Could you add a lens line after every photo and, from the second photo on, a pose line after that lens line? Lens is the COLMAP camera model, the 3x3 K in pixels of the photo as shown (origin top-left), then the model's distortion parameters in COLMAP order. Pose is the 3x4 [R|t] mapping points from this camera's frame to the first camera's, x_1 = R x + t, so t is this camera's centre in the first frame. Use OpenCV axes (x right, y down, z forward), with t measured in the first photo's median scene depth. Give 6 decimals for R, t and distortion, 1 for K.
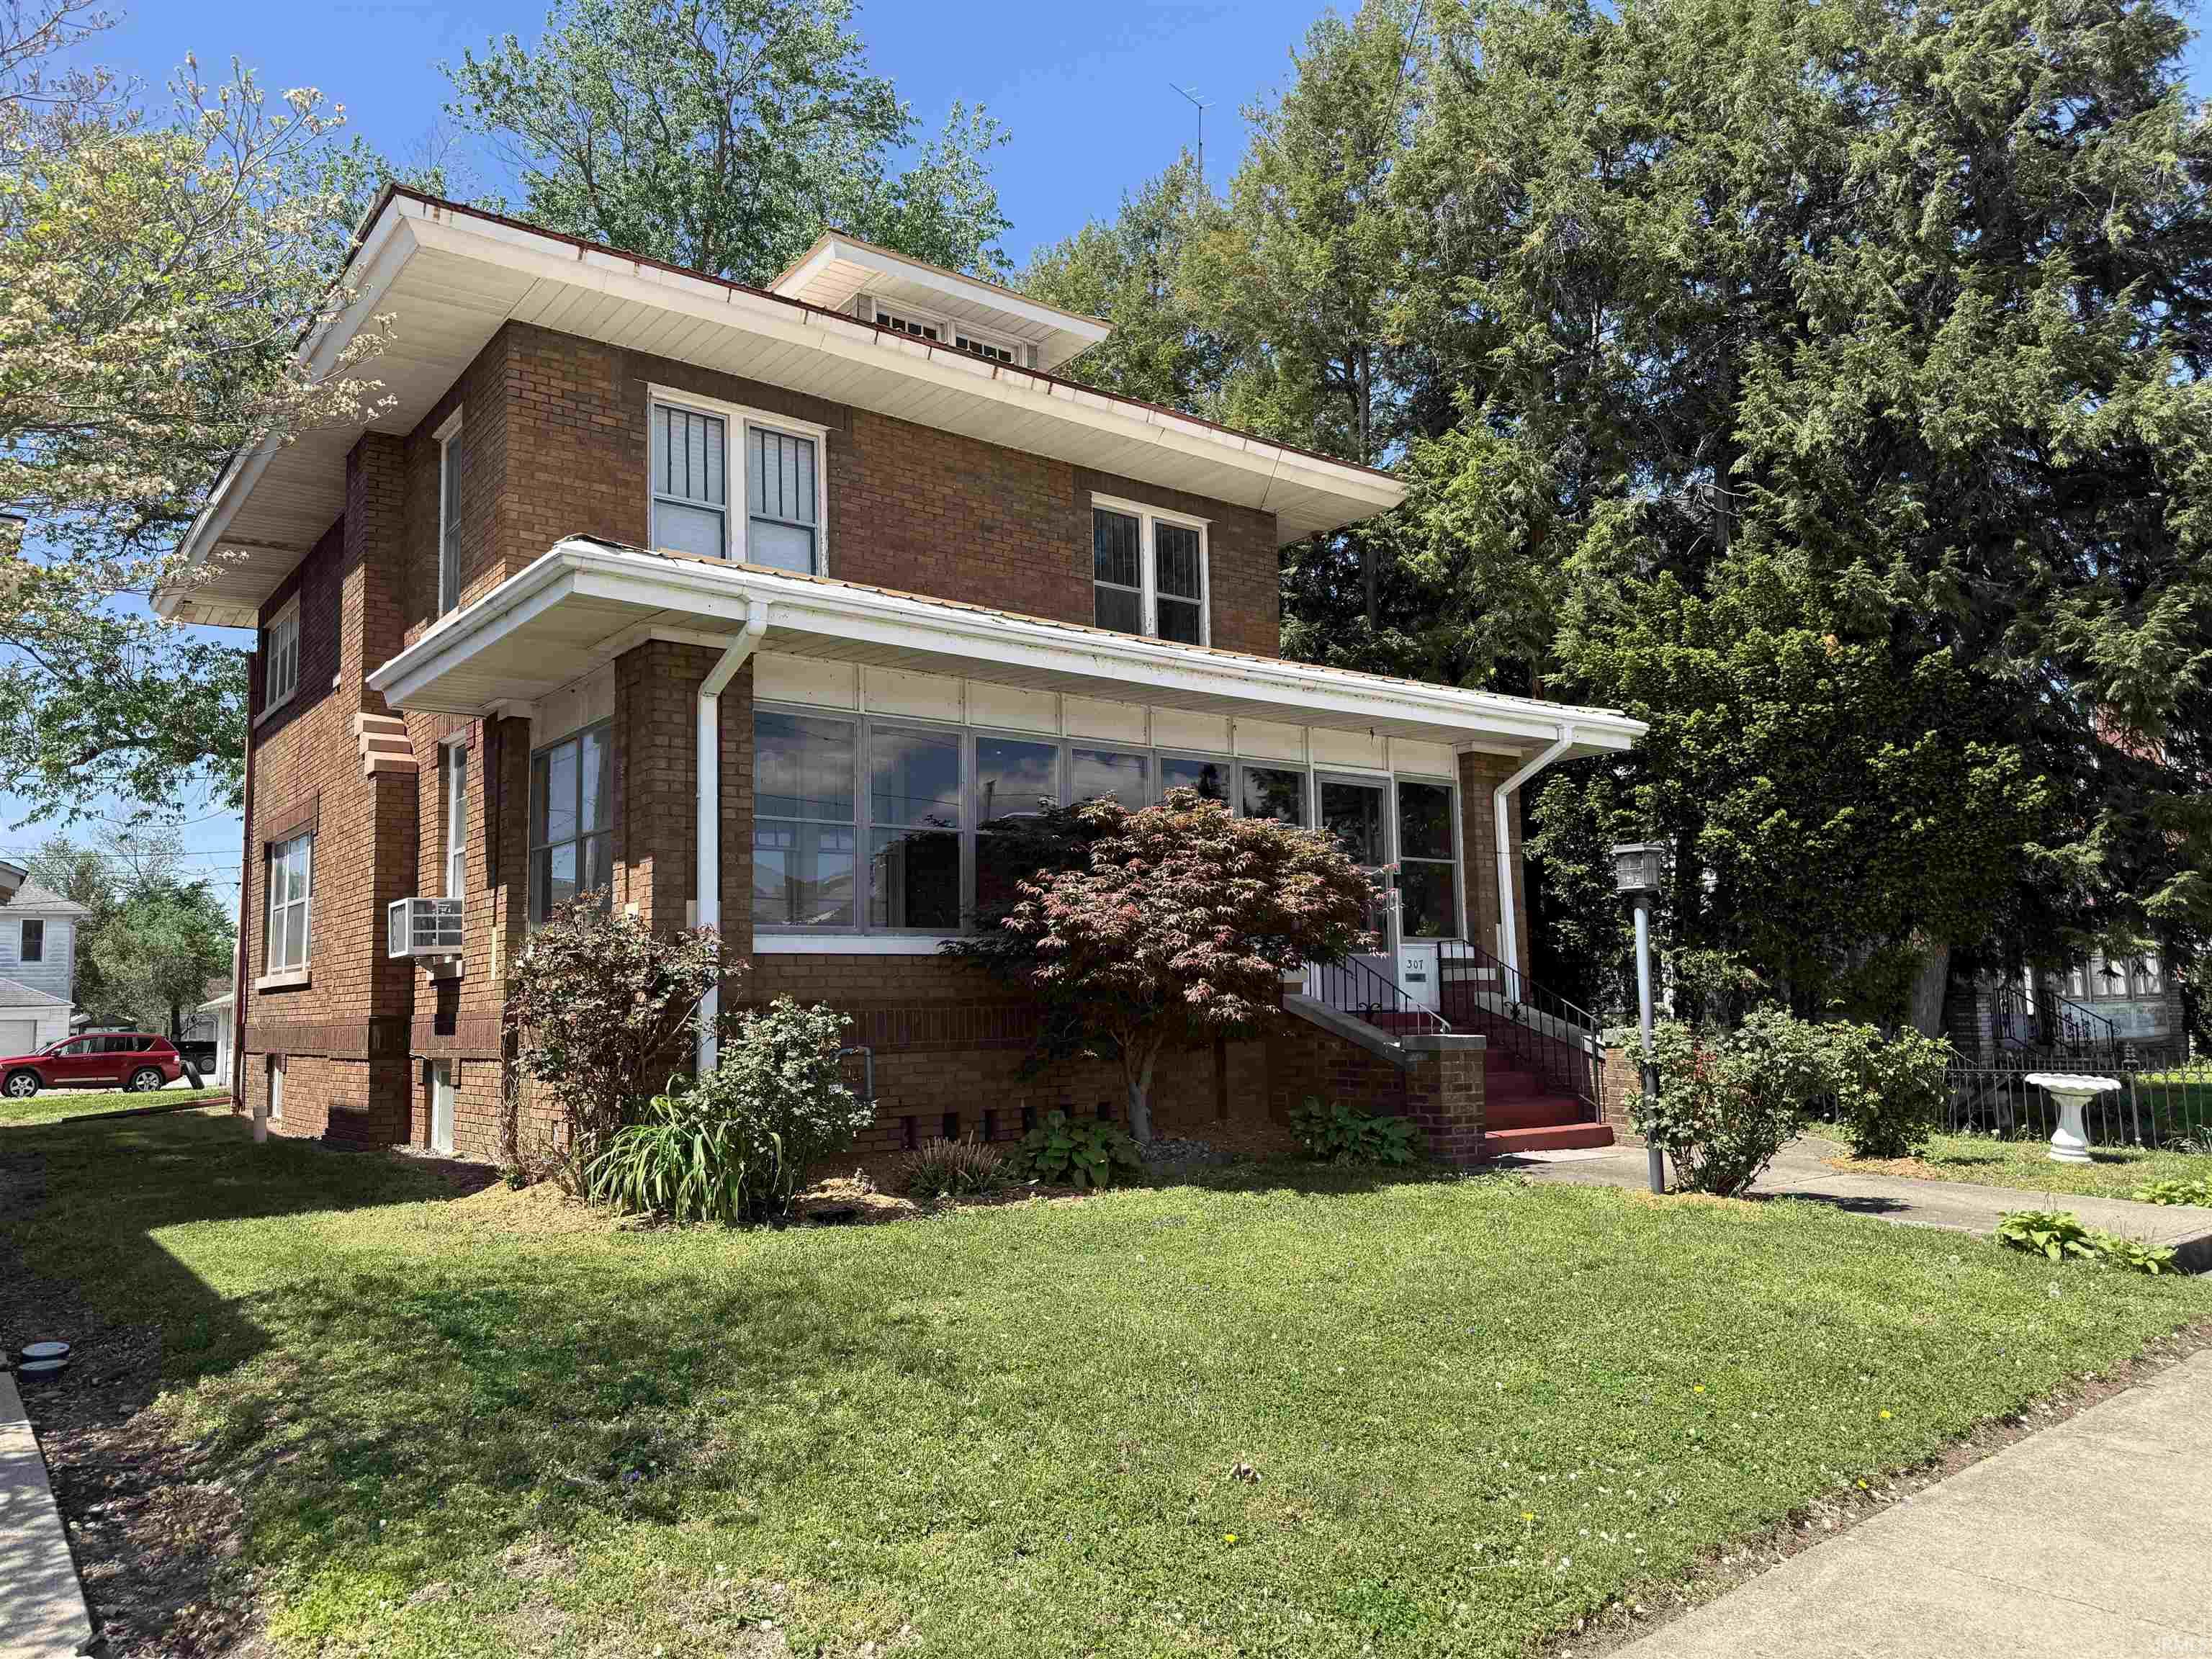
lens RADIAL K [[1567.3, 0, 1101.7], [0, 1567.3, 834.3], [0, 0, 1]] dist [0.078175, -0.059196]
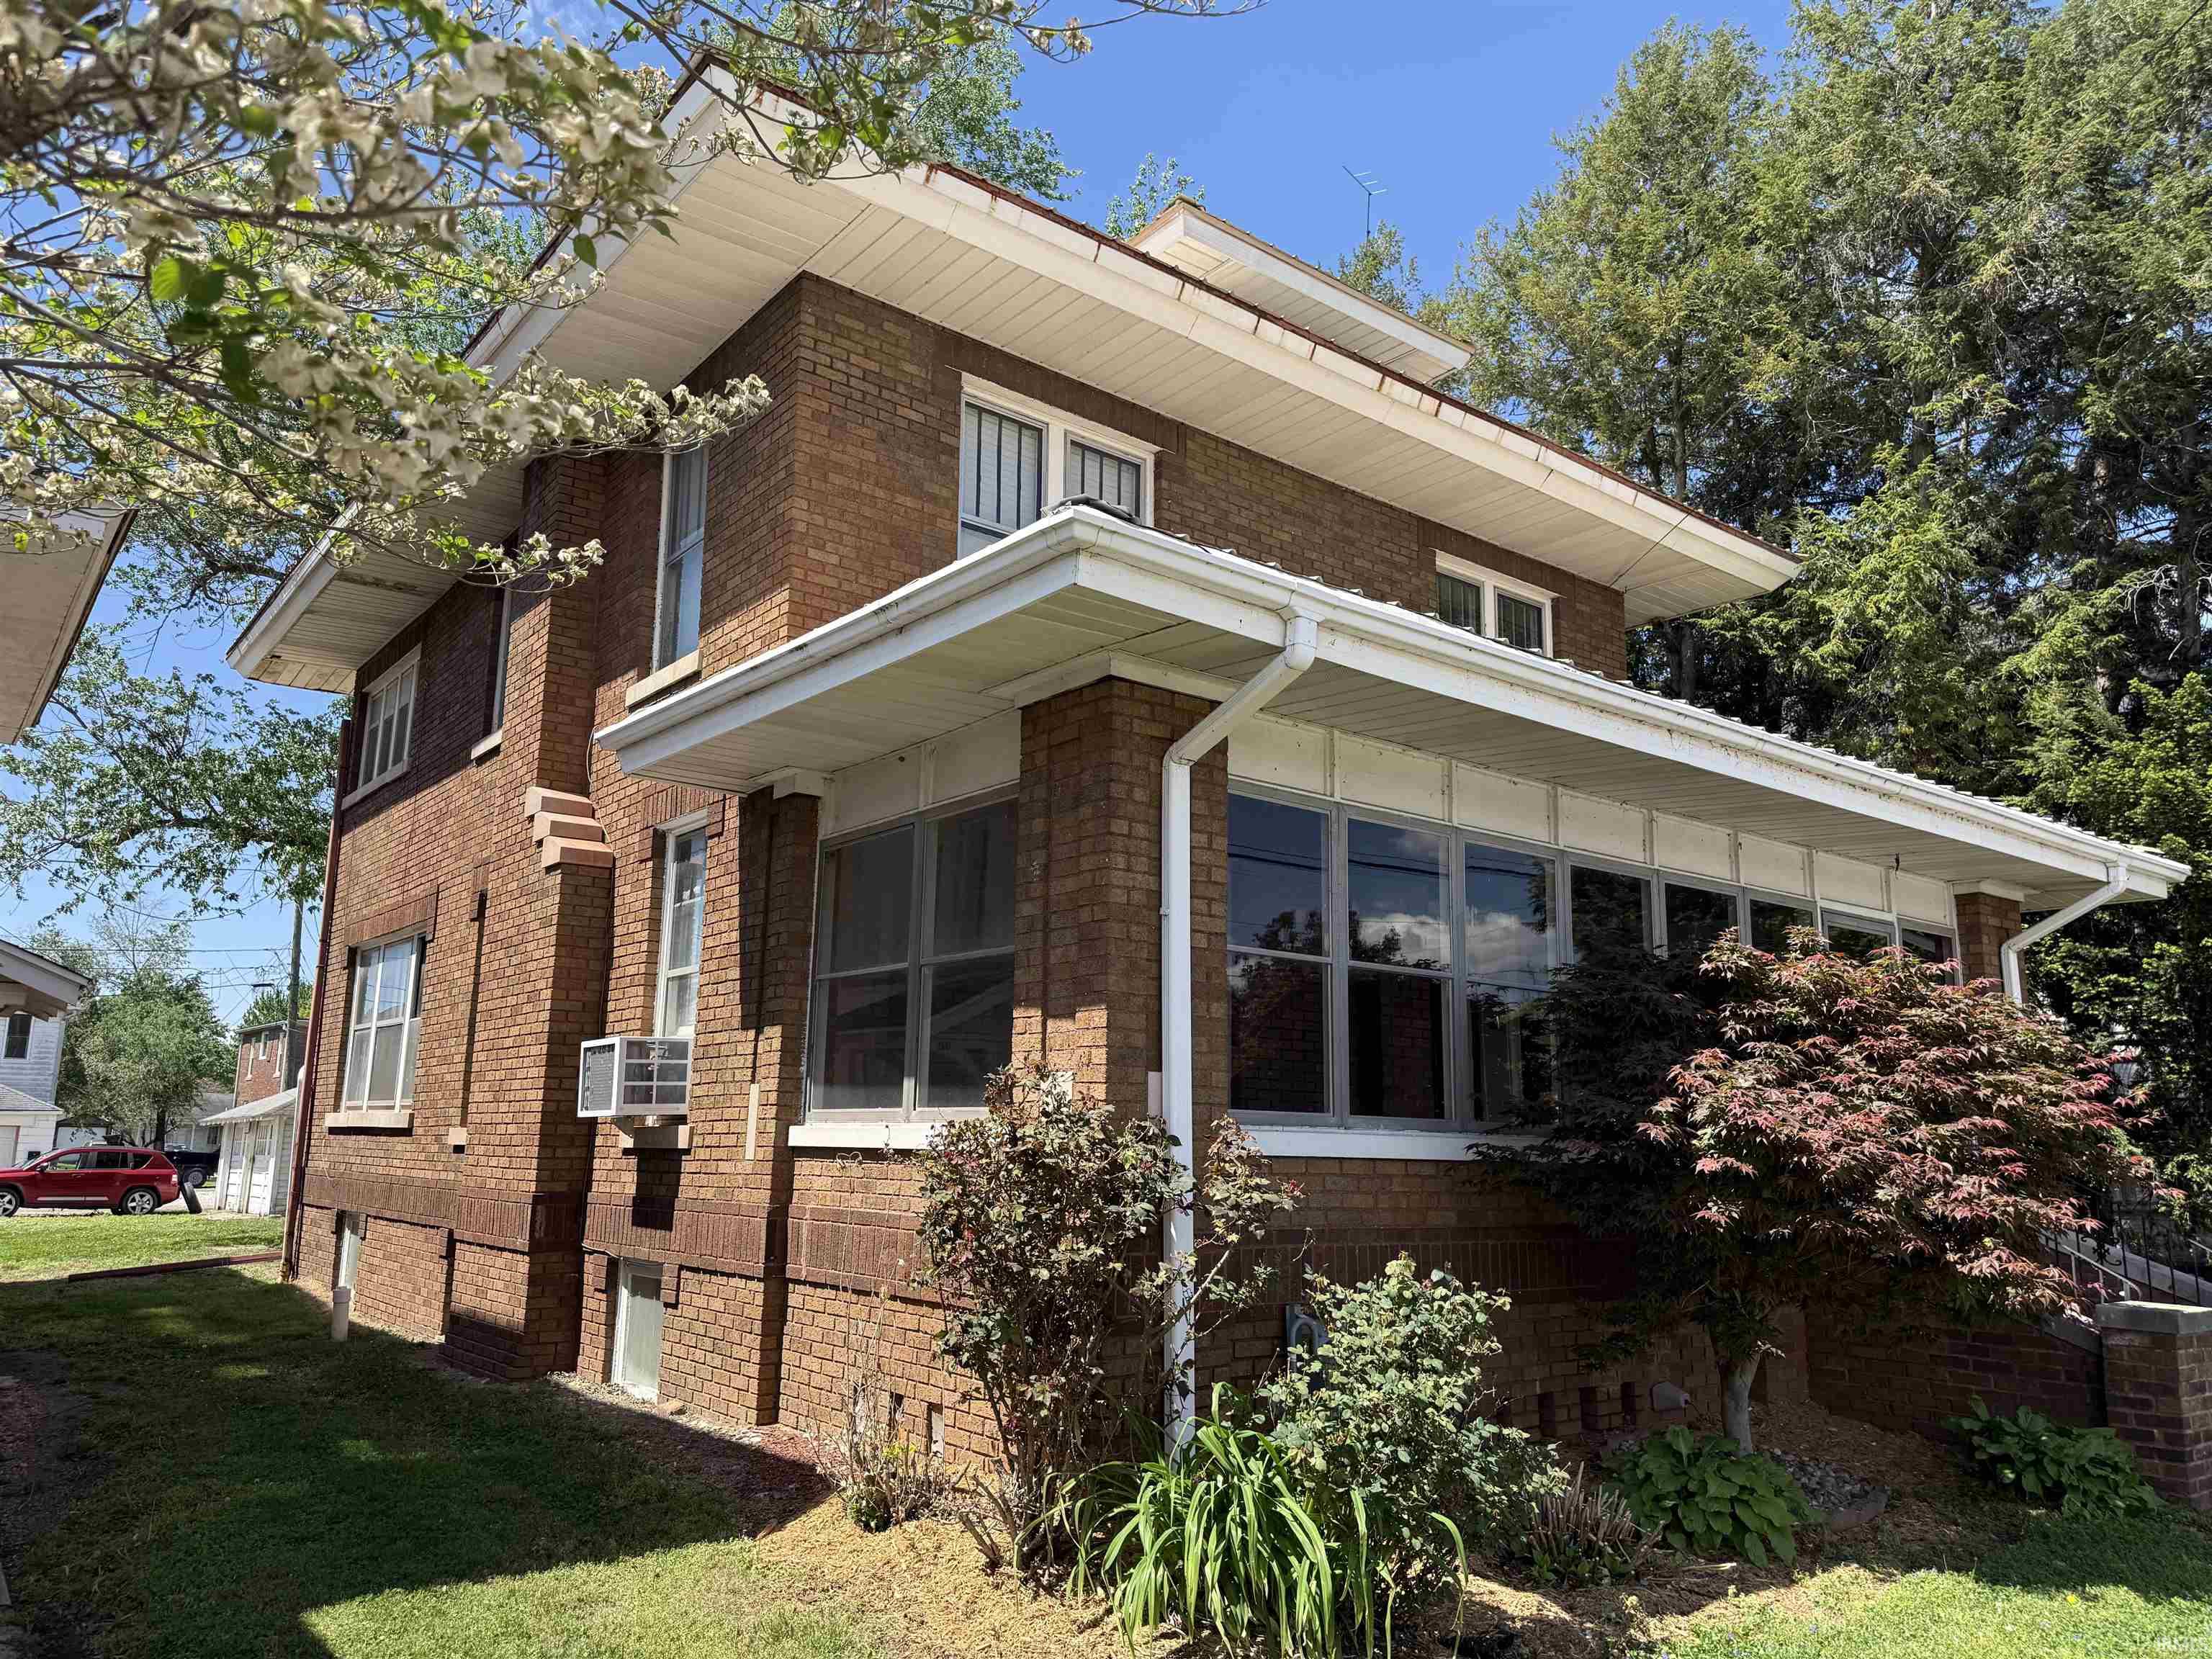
lens RADIAL K [[1567.3, 0, 1115.6], [0, 1567.3, 830.9], [0, 0, 1]] dist [0.078175, -0.059196]
pose [[0.999205, 0.038855, 0.008955, -0.198877], [-0.037986, 0.995865, -0.082527, -0.002539], [-0.012125, 0.082121, 0.996549, 0.240641]]
